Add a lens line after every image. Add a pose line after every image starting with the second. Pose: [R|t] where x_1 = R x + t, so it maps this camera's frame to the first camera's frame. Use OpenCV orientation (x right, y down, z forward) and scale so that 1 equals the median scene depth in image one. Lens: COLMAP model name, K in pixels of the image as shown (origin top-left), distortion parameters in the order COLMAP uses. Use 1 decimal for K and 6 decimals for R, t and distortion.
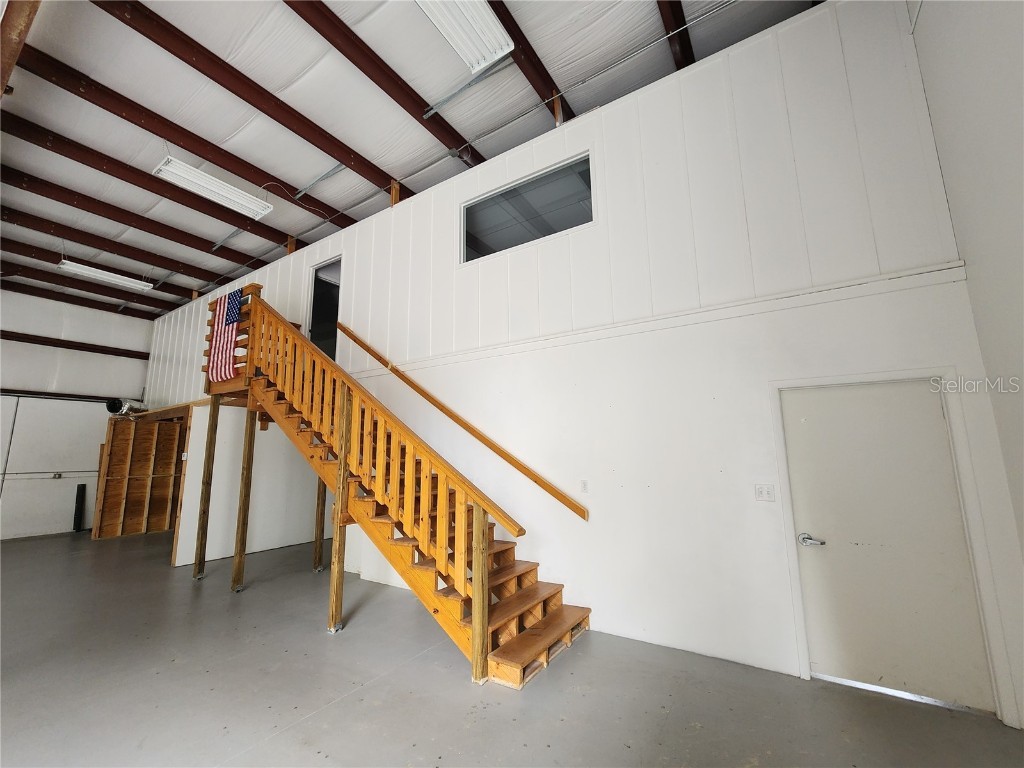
lens RADIAL K [[421.3, 0, 512.7], [0, 421.3, 385.0], [0, 0, 1]] dist [0.000496, -0.000234]
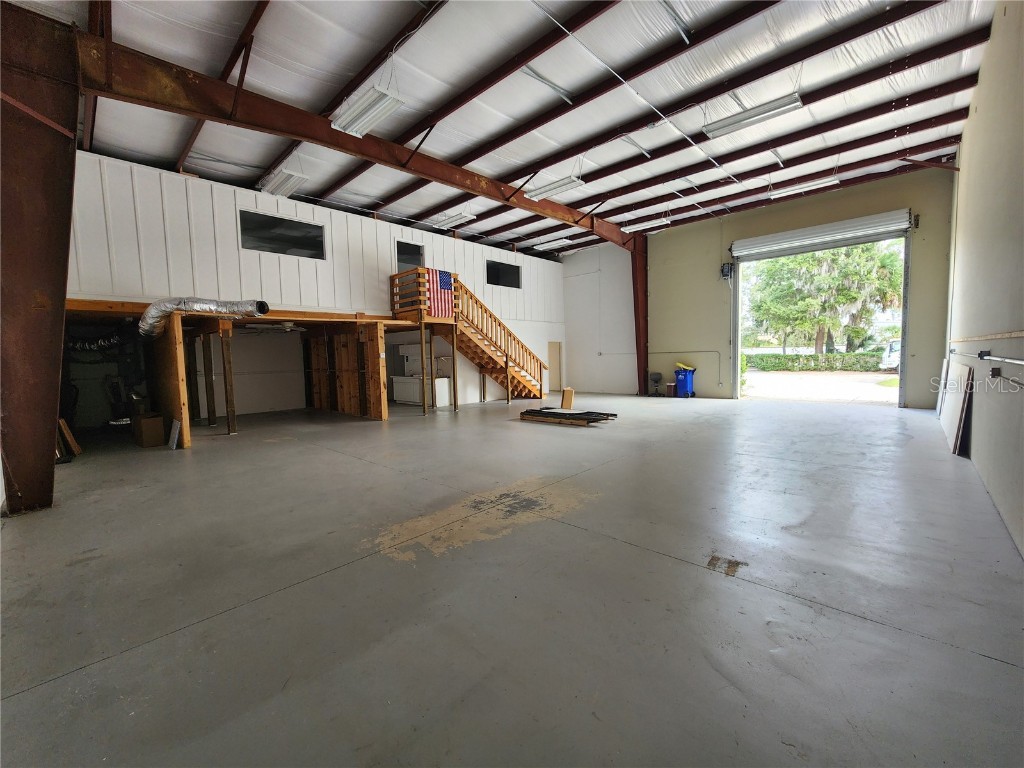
lens RADIAL K [[421.3, 0, 512.7], [0, 421.3, 385.0], [0, 0, 1]] dist [0.000496, -0.000234]
pose [[0.182548, -0.063839, 0.981122, -2.113353], [-0.144111, 0.985375, 0.090929, 0.061978], [-0.972578, -0.157990, 0.170678, 0.222467]]
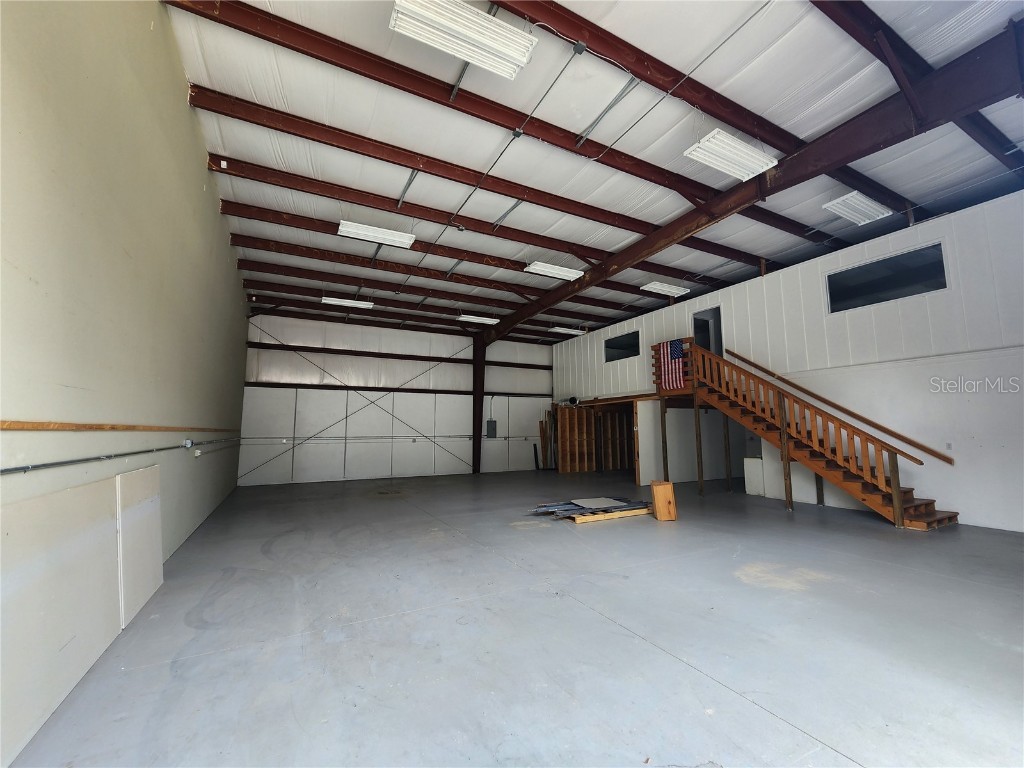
lens RADIAL K [[421.3, 0, 512.7], [0, 421.3, 385.0], [0, 0, 1]] dist [0.000496, -0.000234]
pose [[0.871093, -0.047223, -0.488842, -0.312890], [0.078700, 0.995925, 0.044032, -0.135141], [0.484770, -0.076828, 0.871261, -0.803241]]
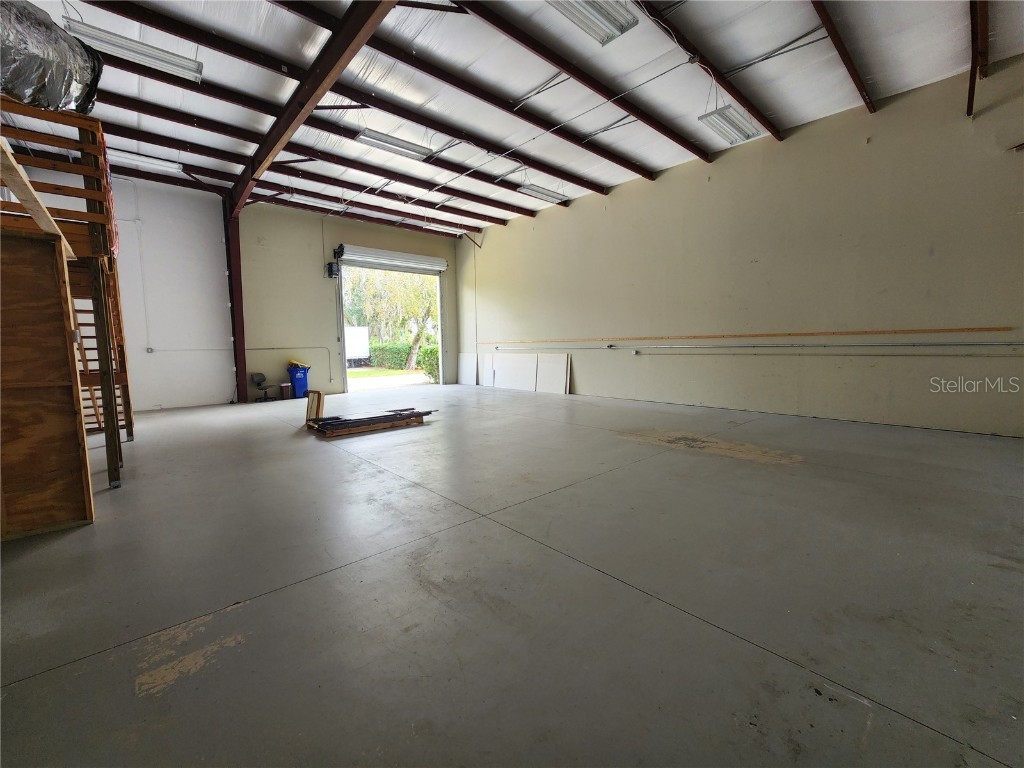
lens RADIAL K [[421.3, 0, 512.7], [0, 421.3, 385.0], [0, 0, 1]] dist [0.000496, -0.000234]
pose [[-0.964392, -0.000243, 0.264476, -1.379530], [-0.020577, 0.997037, -0.074117, 0.247626], [-0.263675, -0.076920, -0.961540, 1.294148]]
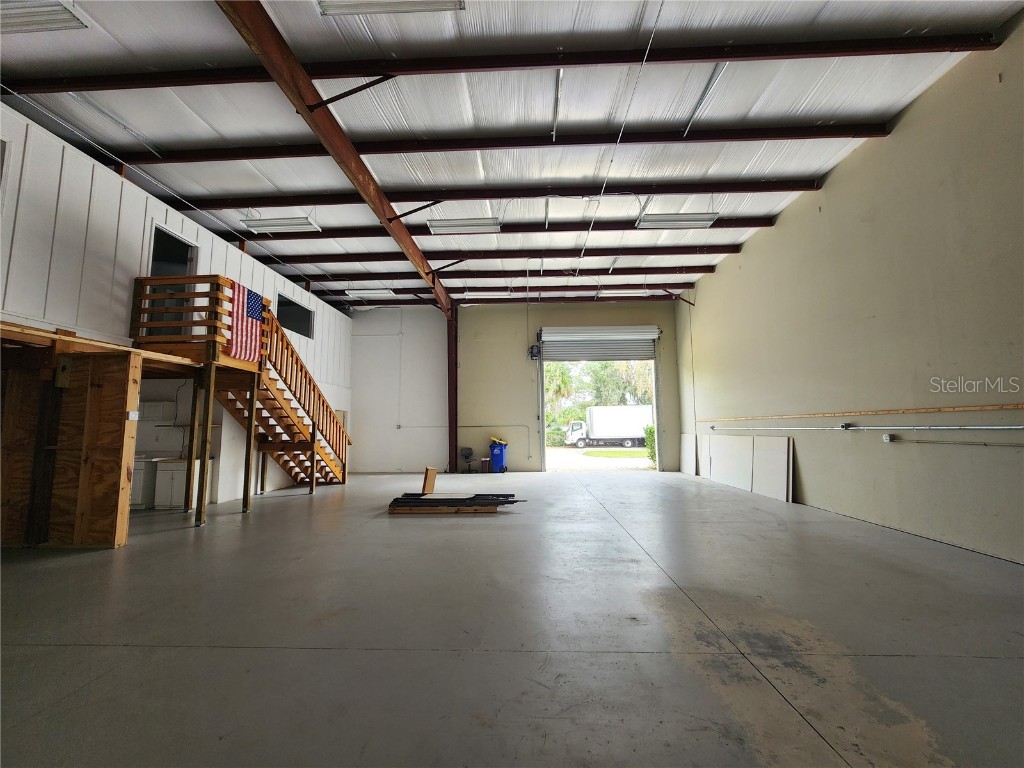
lens RADIAL K [[421.3, 0, 512.7], [0, 421.3, 385.0], [0, 0, 1]] dist [0.000496, -0.000234]
pose [[-0.508886, 0.101633, 0.854813, -1.750708], [-0.134377, 0.971454, -0.195498, 0.163300], [-0.850281, -0.214354, -0.480702, 0.733315]]
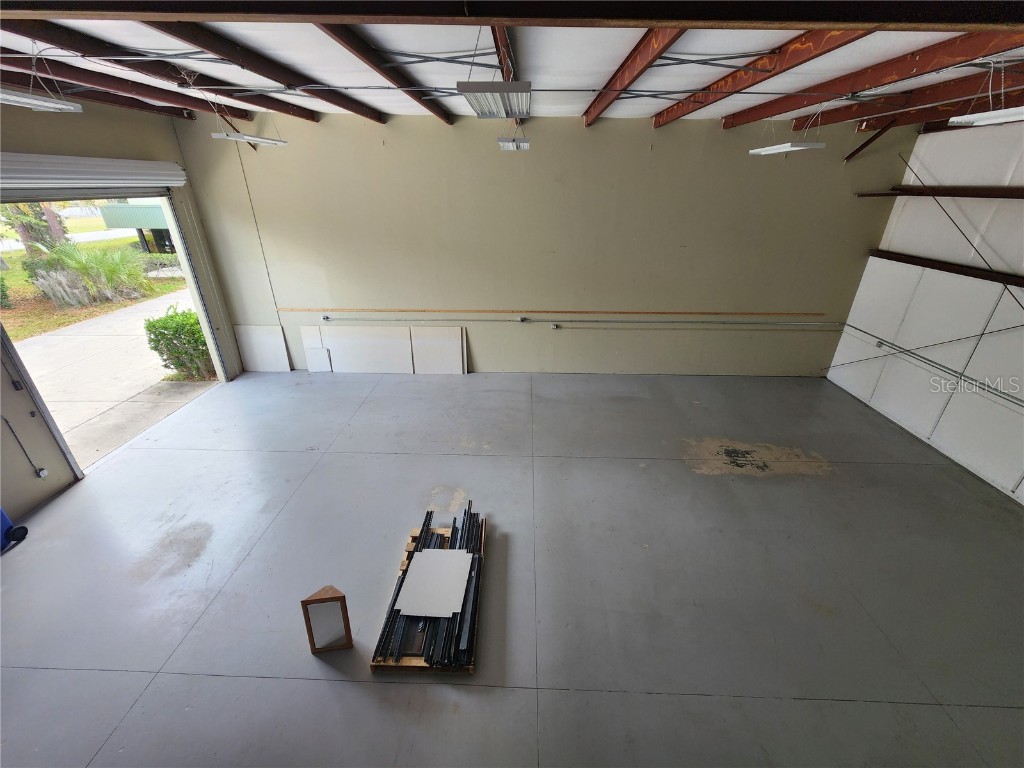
lens RADIAL K [[421.5, 0, 512.0], [0, 421.5, 384.0], [0, 0, 1]] dist [-0.001483, -0.000222]
pose [[-0.857812, 0.229284, -0.459987, -0.549251], [0.096613, 0.950959, 0.293841, -0.256630], [0.504801, 0.207620, -0.837896, 0.870711]]
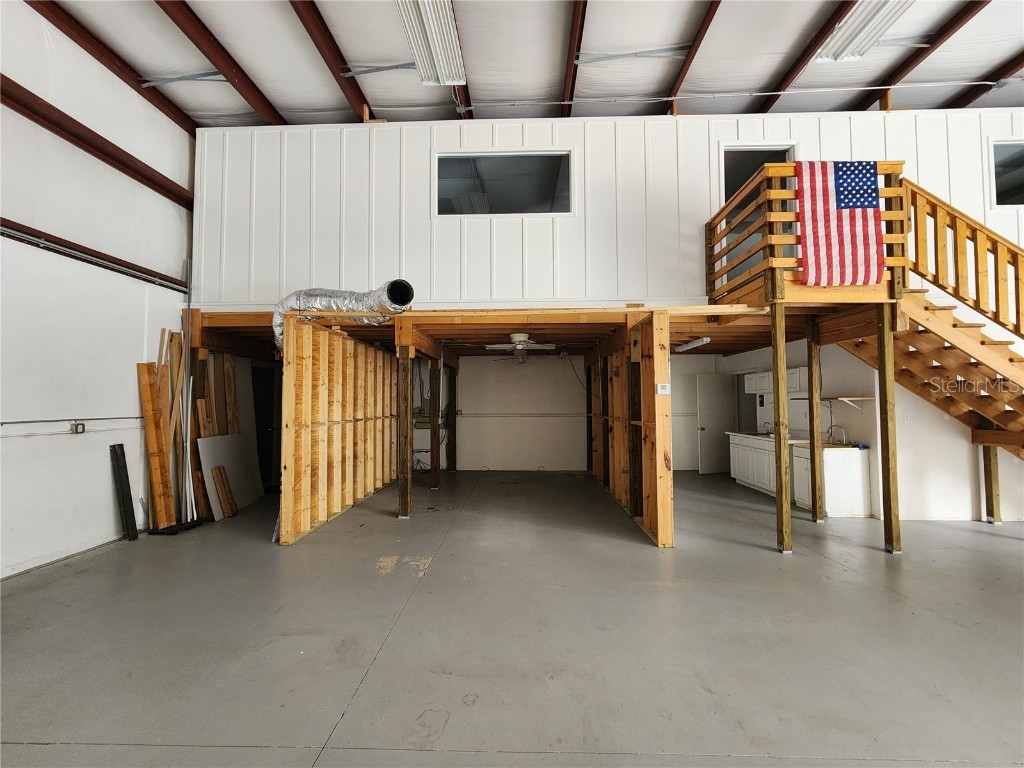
lens RADIAL K [[421.3, 0, 512.7], [0, 421.3, 385.0], [0, 0, 1]] dist [0.000496, -0.000234]
pose [[0.855525, 0.027454, 0.517033, -1.243190], [-0.091410, 0.990916, 0.098639, 0.113372], [-0.509629, -0.131650, 0.850263, 0.524309]]
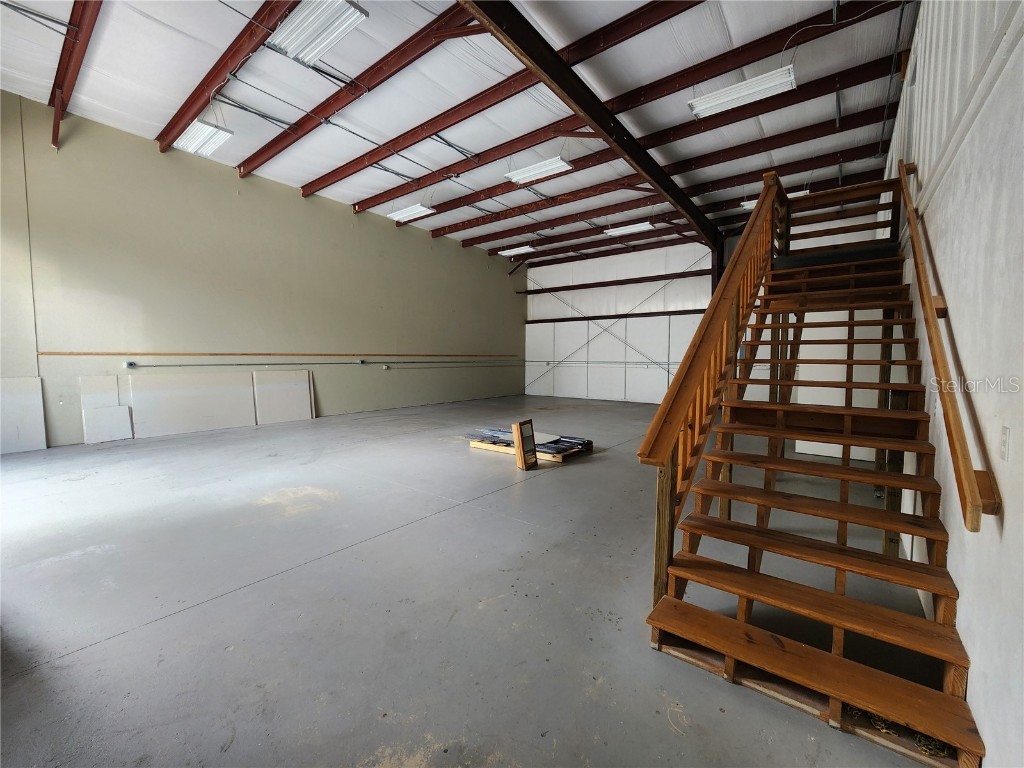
lens RADIAL K [[421.3, 0, 512.7], [0, 421.3, 385.0], [0, 0, 1]] dist [0.000496, -0.000234]
pose [[-0.096006, 0.075741, -0.992495, 0.328252], [0.166856, 0.984216, 0.058969, 0.059451], [0.981296, -0.159943, -0.107128, 0.372922]]
